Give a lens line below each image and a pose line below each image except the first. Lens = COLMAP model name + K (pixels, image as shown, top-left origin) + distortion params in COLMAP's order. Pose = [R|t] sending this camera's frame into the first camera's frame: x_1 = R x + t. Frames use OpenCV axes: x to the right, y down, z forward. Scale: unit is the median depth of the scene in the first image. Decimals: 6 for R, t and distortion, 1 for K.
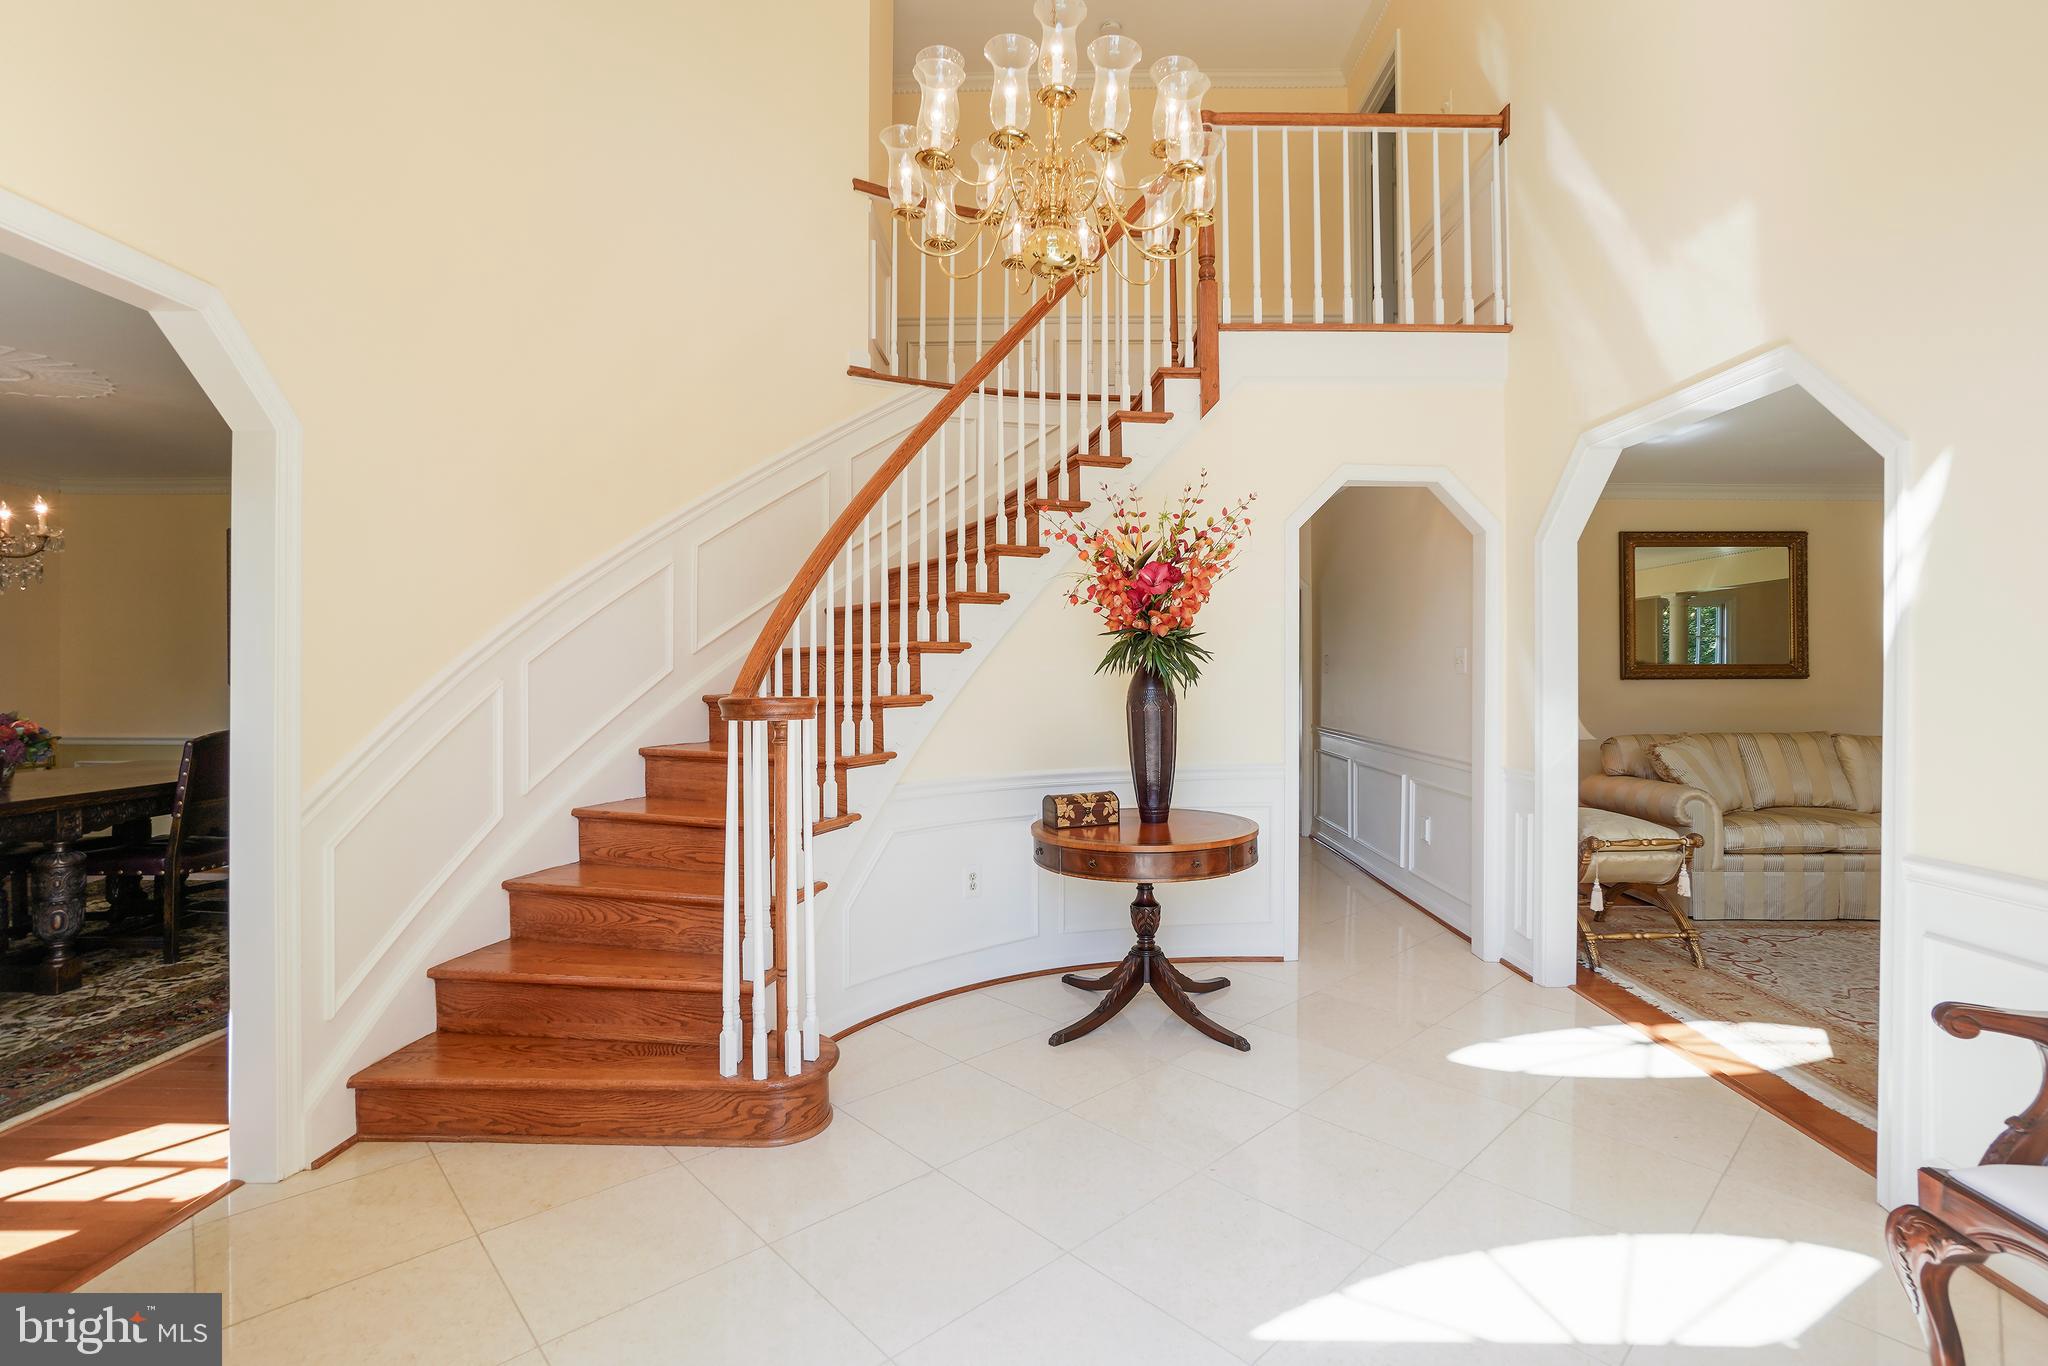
lens RADIAL K [[893.8, 0, 1034.5], [0, 893.8, 677.9], [0, 0, 1]] dist [-0.002691, -0.000138]
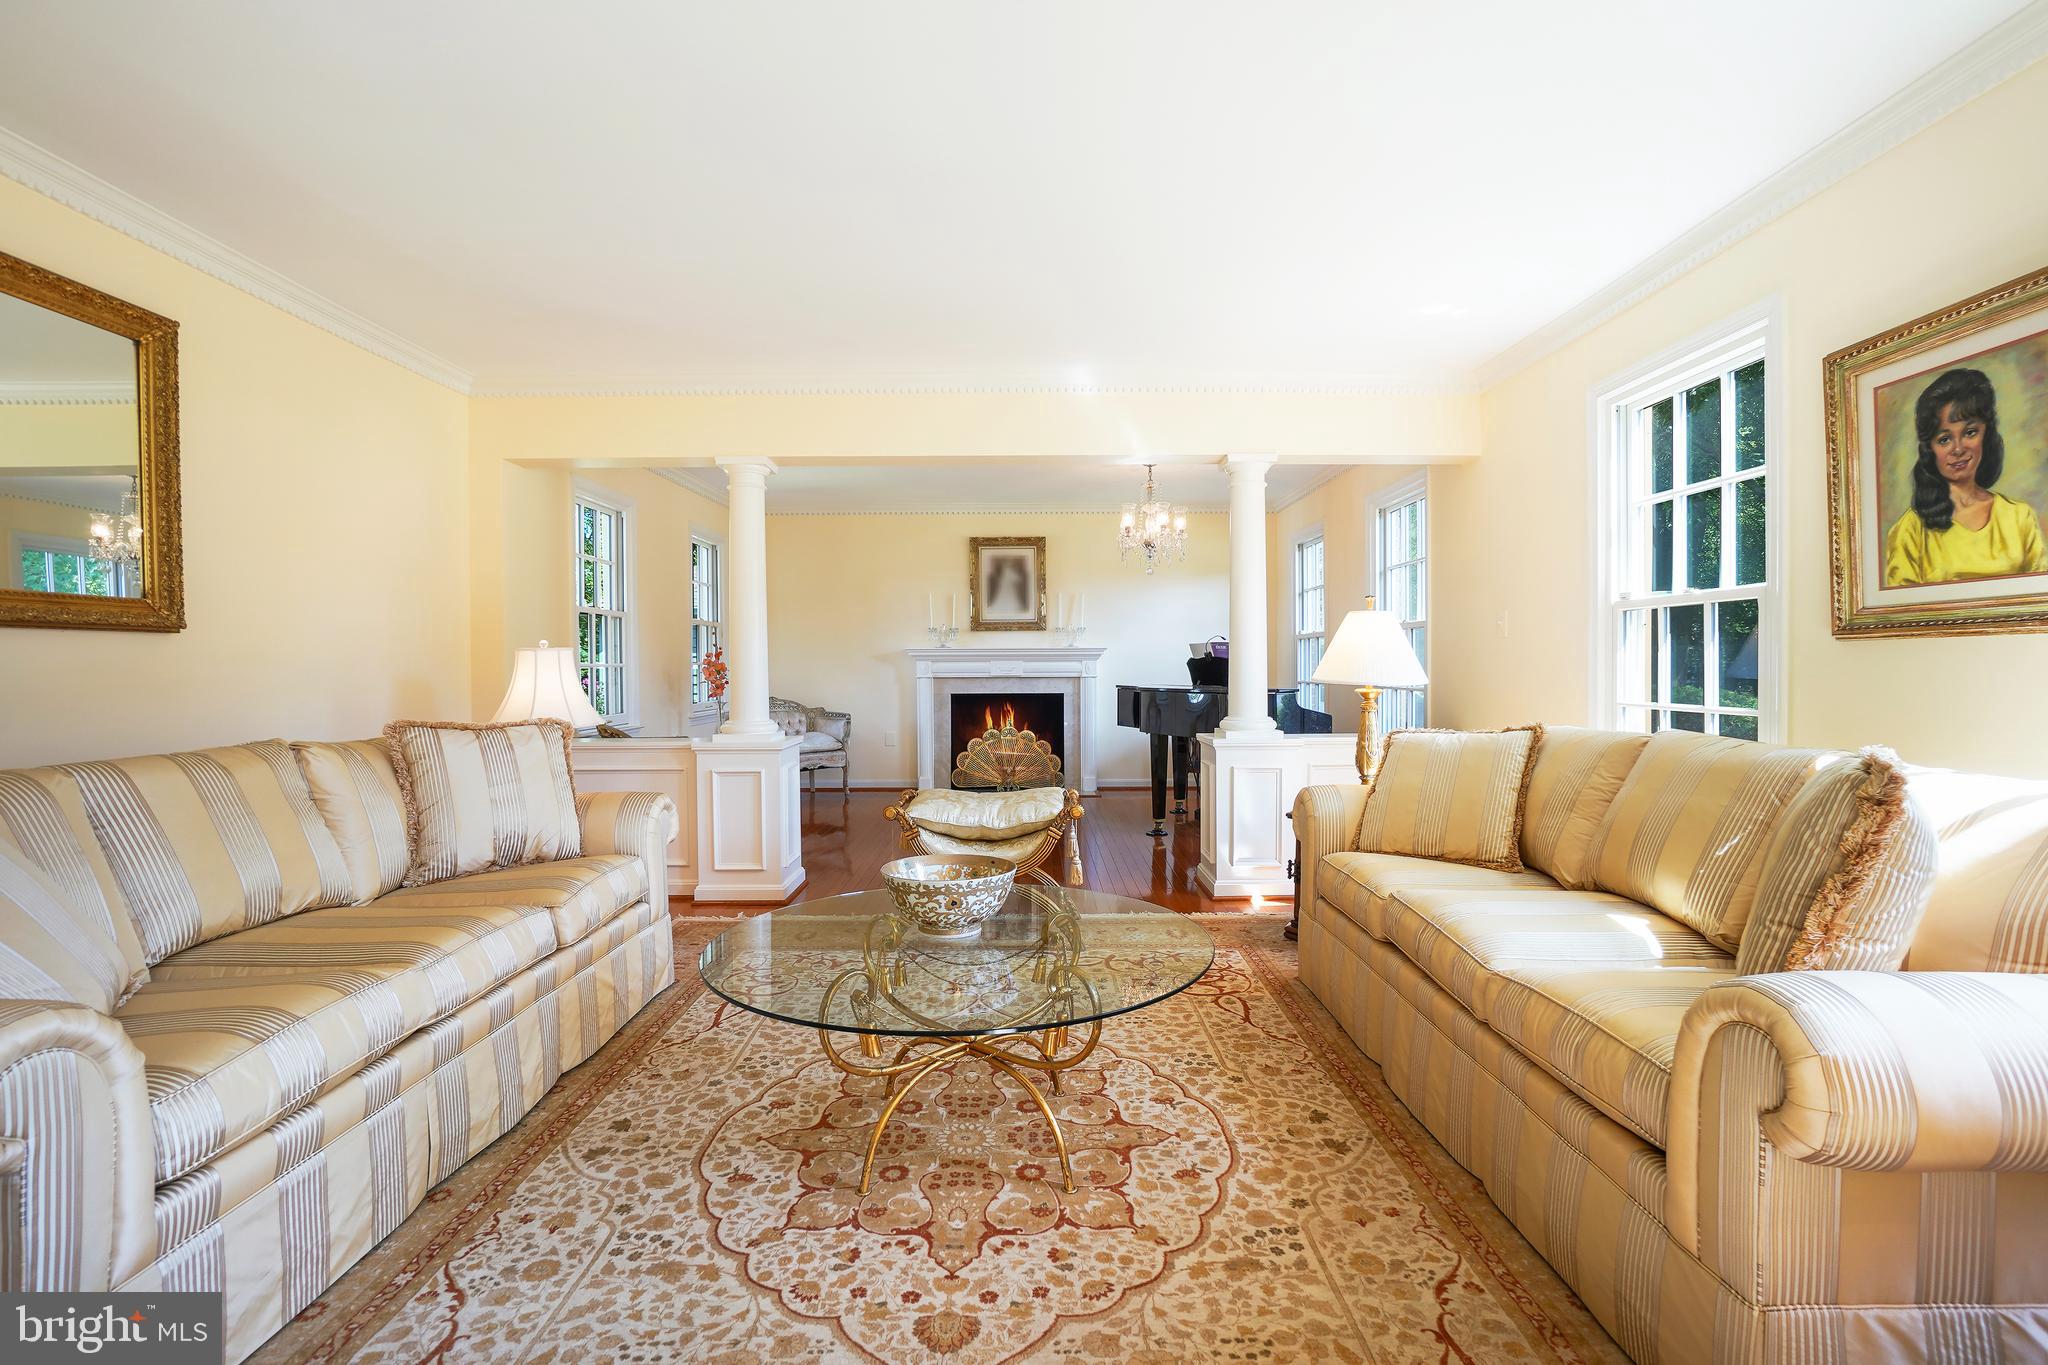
lens RADIAL K [[893.8, 0, 1032.5], [0, 893.8, 676.6], [0, 0, 1]] dist [-0.002691, -0.000138]
pose [[-0.043725, -0.020179, 0.998840, 0.415384], [0.001174, 0.999794, 0.020250, 0.018189], [-0.999043, 0.002058, -0.043692, 0.640568]]
